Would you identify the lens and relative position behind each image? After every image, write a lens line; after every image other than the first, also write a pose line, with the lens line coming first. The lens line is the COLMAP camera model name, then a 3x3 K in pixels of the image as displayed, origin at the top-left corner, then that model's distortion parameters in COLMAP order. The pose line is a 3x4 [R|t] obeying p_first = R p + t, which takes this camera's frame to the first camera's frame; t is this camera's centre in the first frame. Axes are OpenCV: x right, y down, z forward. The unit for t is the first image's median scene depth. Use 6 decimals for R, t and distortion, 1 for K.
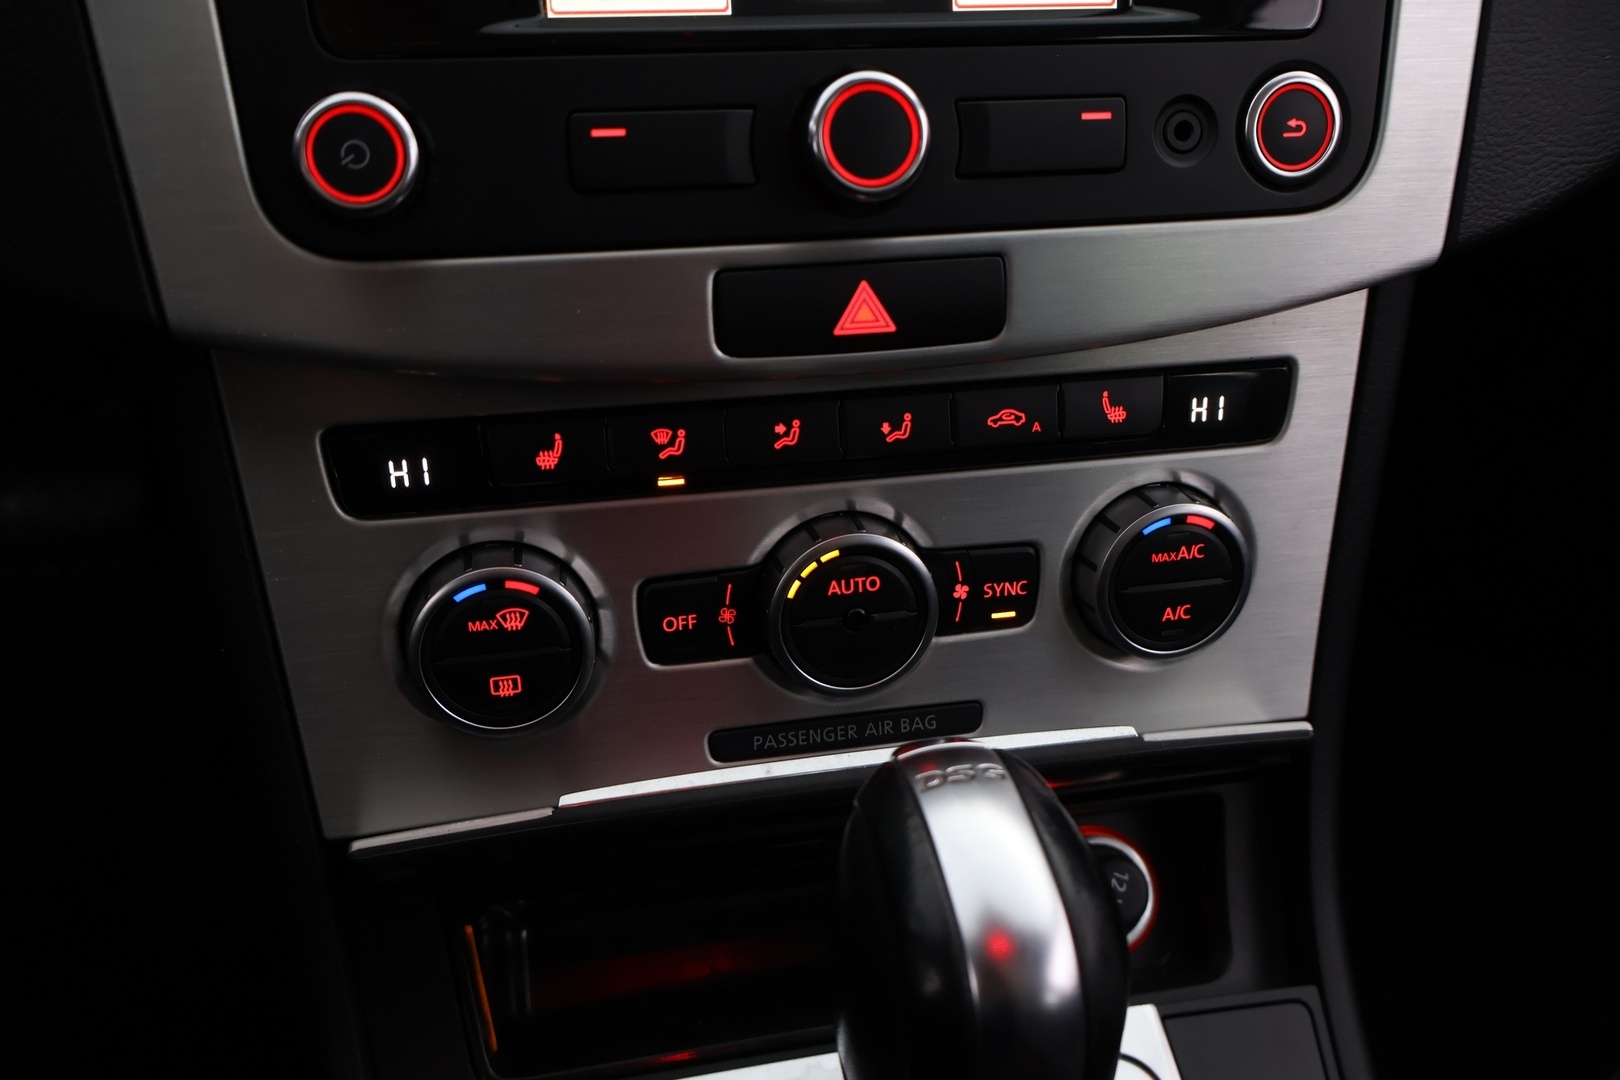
lens RADIAL K [[1474.1, 0, 814.1], [0, 1474.1, 584.0], [0, 0, 1]] dist [-0.000282, 0.002737]
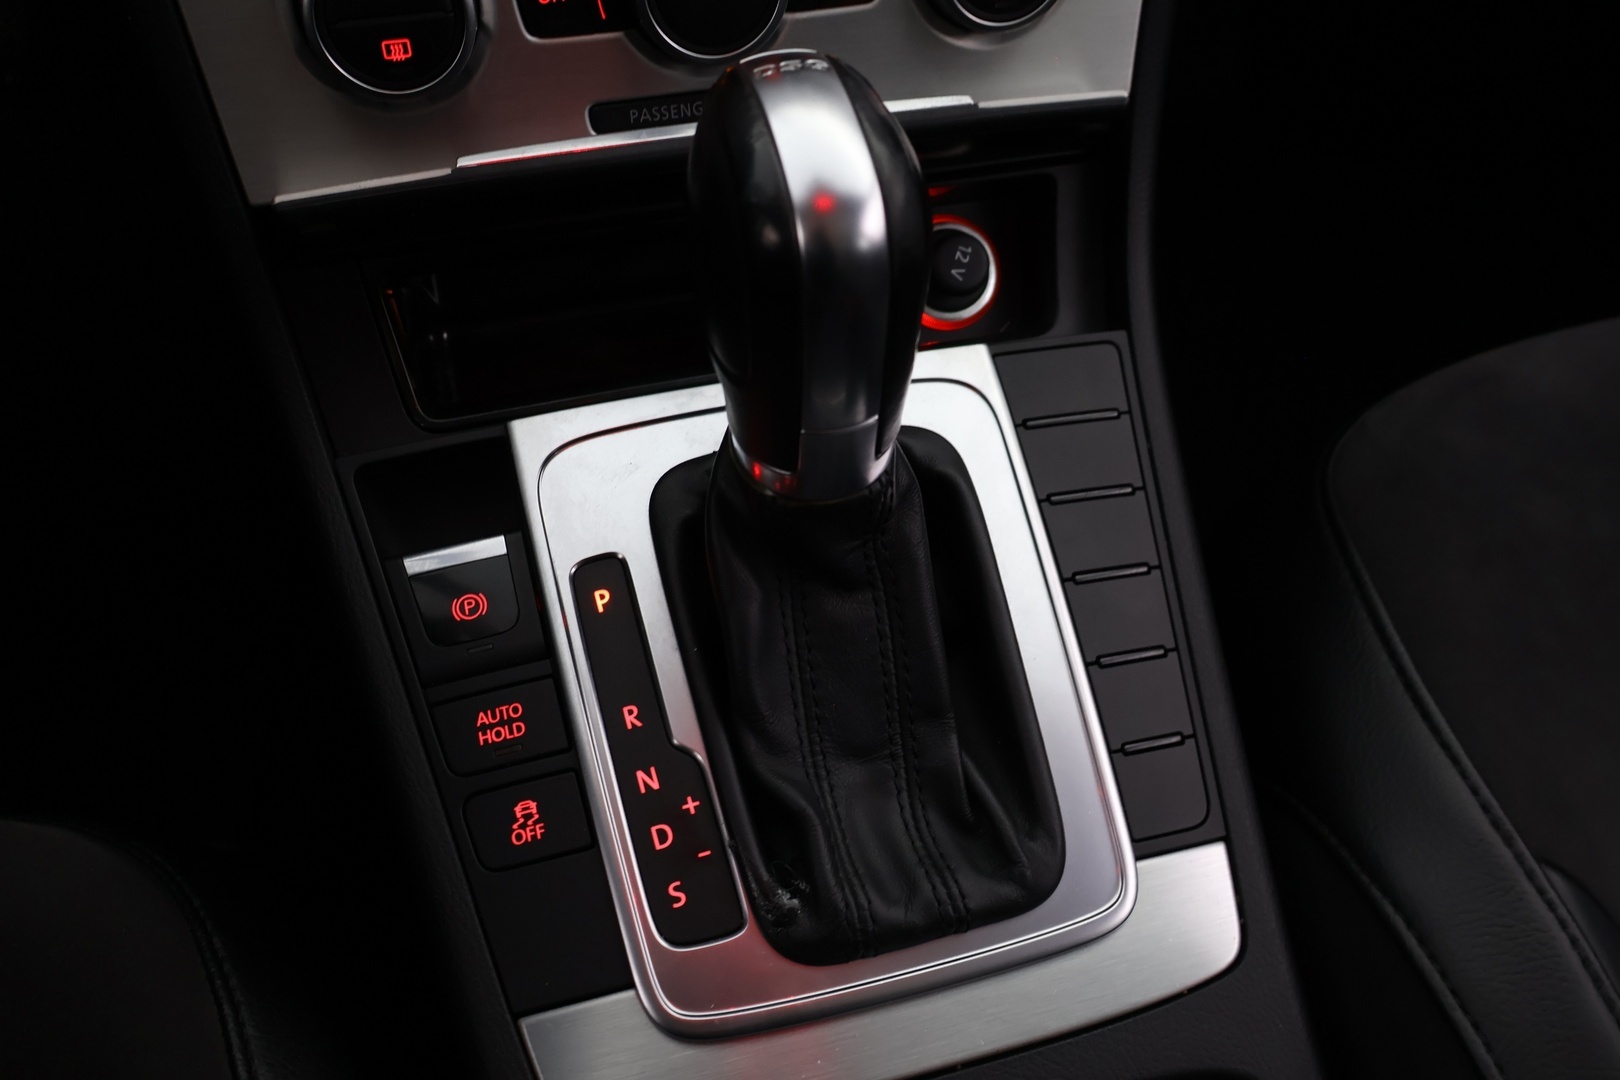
lens RADIAL K [[1412.9, 0, 810.0], [0, 1412.9, 540.0], [0, 0, 1]] dist [0.009664, -0.000373]
pose [[0.997996, -0.041095, 0.048123, 0.030772], [0.025763, 0.958427, 0.284174, 0.117101], [-0.057800, -0.282365, 0.957564, -0.125928]]
